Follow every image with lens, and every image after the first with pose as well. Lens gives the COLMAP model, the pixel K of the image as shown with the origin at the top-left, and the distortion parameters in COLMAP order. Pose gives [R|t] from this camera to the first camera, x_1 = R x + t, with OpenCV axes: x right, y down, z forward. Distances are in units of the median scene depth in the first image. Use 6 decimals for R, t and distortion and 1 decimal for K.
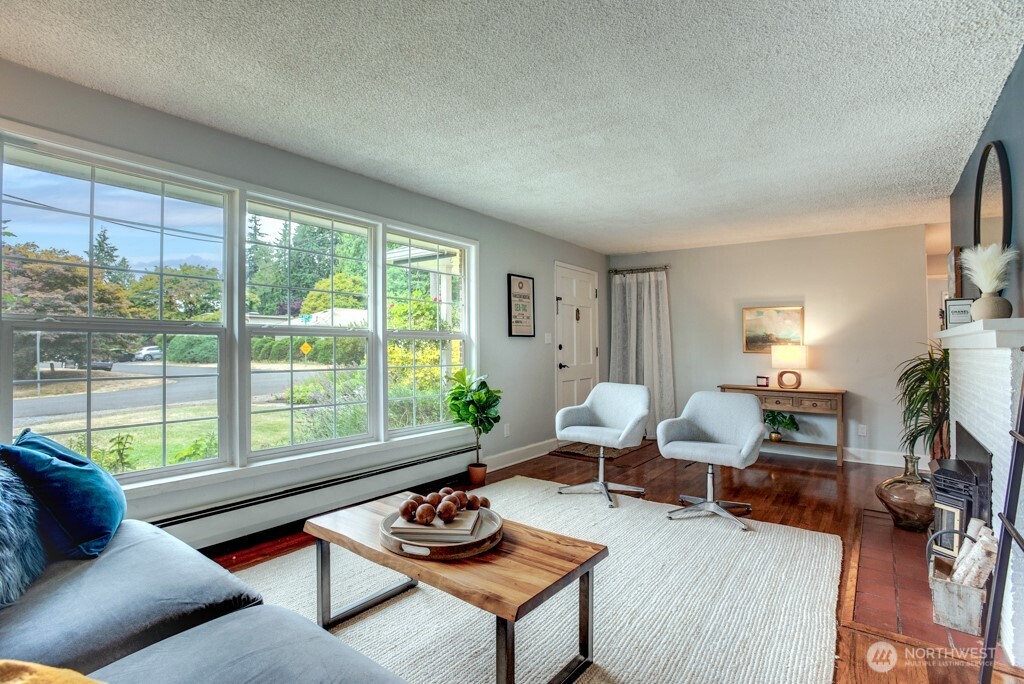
lens RADIAL K [[499.1, 0, 512.2], [0, 499.1, 343.4], [0, 0, 1]] dist [-0.051876, 0.018472]
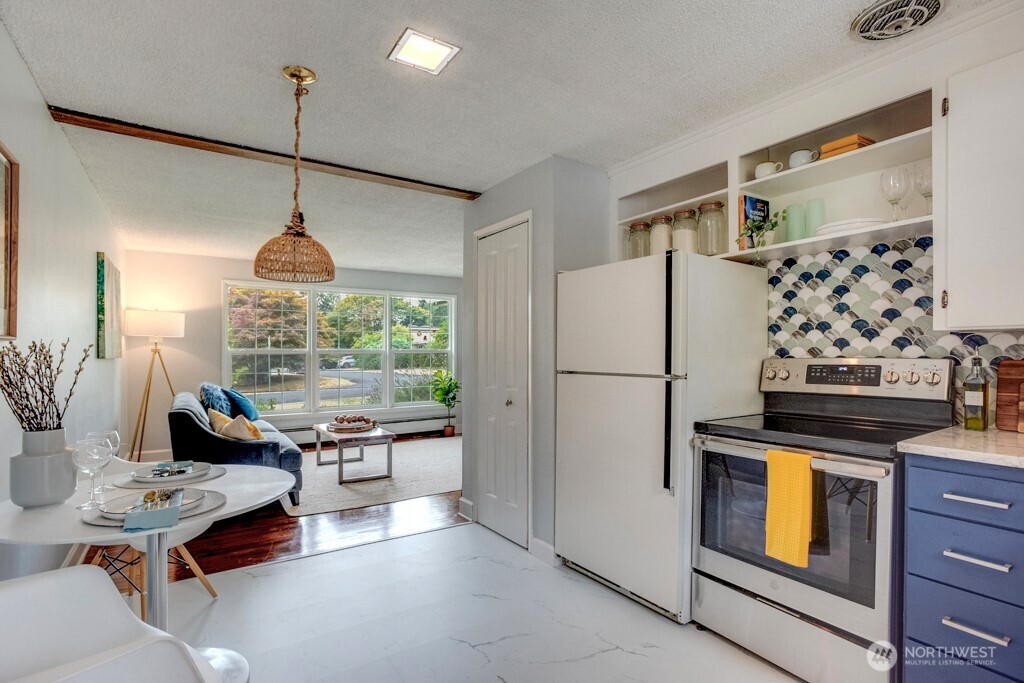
lens RADIAL K [[499.1, 0, 514.6], [0, 499.1, 356.5], [0, 0, 1]] dist [-0.051876, 0.018472]
pose [[0.945748, -0.009586, -0.324761, 0.146912], [0.014219, 0.999828, 0.011893, -0.003740], [0.324591, -0.015866, 0.945721, -0.118470]]
